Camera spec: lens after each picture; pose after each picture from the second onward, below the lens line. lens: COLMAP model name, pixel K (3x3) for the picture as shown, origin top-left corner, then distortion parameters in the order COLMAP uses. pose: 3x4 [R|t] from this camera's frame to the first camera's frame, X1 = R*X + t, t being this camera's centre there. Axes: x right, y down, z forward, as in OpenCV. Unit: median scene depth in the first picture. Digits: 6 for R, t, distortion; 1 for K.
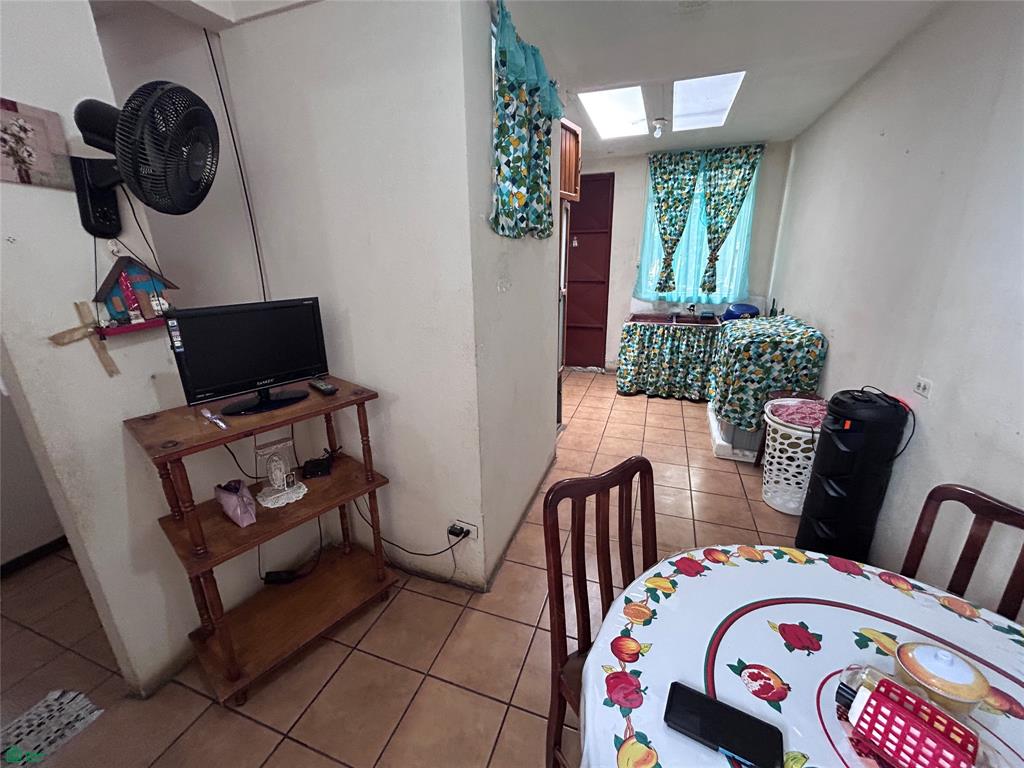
lens RADIAL K [[412.4, 0, 513.4], [0, 412.4, 385.8], [0, 0, 1]] dist [-0.007320, 0.004509]
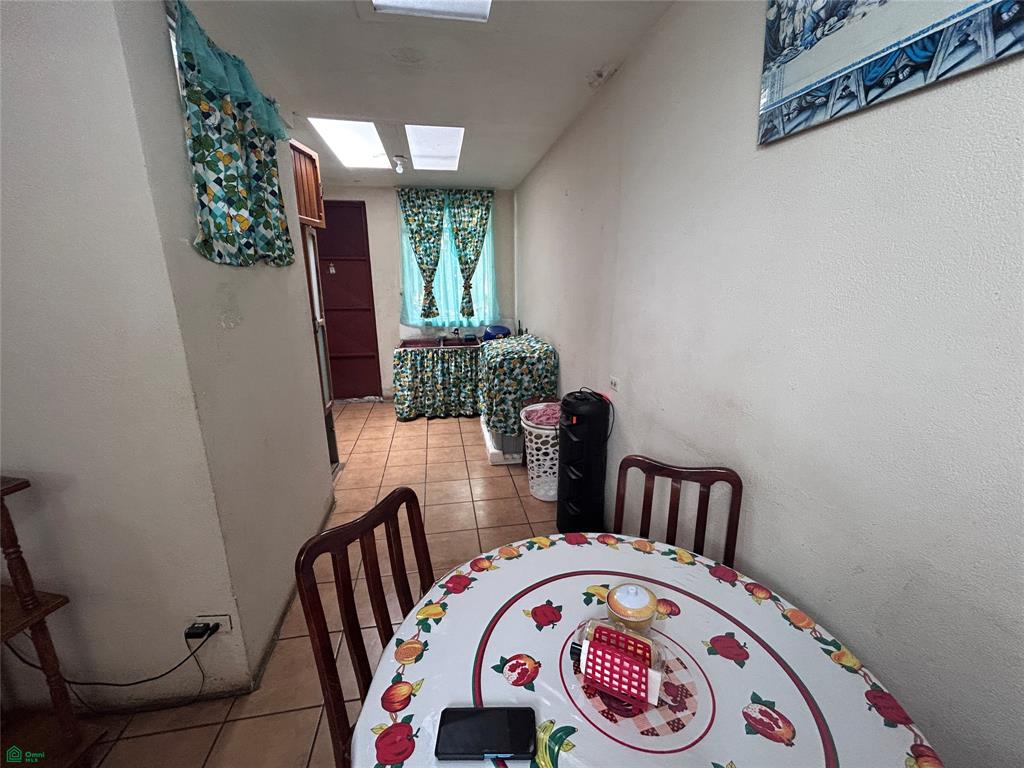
lens RADIAL K [[412.4, 0, 513.4], [0, 412.4, 385.8], [0, 0, 1]] dist [-0.007320, 0.004509]
pose [[0.866569, -0.114330, 0.485785, 0.030365], [0.142265, 0.989609, -0.020873, -0.004669], [-0.478351, 0.087198, 0.873829, -0.007446]]
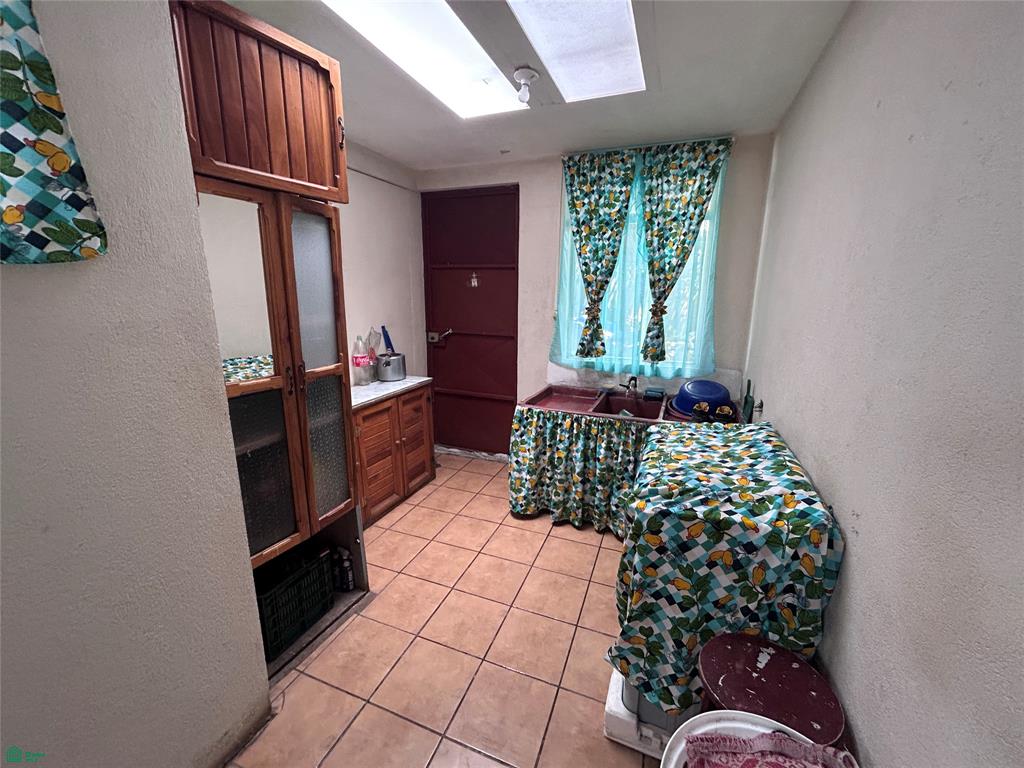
lens RADIAL K [[412.4, 0, 513.4], [0, 412.4, 385.8], [0, 0, 1]] dist [-0.007320, 0.004509]
pose [[0.999238, 0.033150, -0.020582, 0.365217], [-0.034792, 0.995744, -0.085342, -0.169461], [0.017665, 0.085993, 0.996139, 0.476944]]
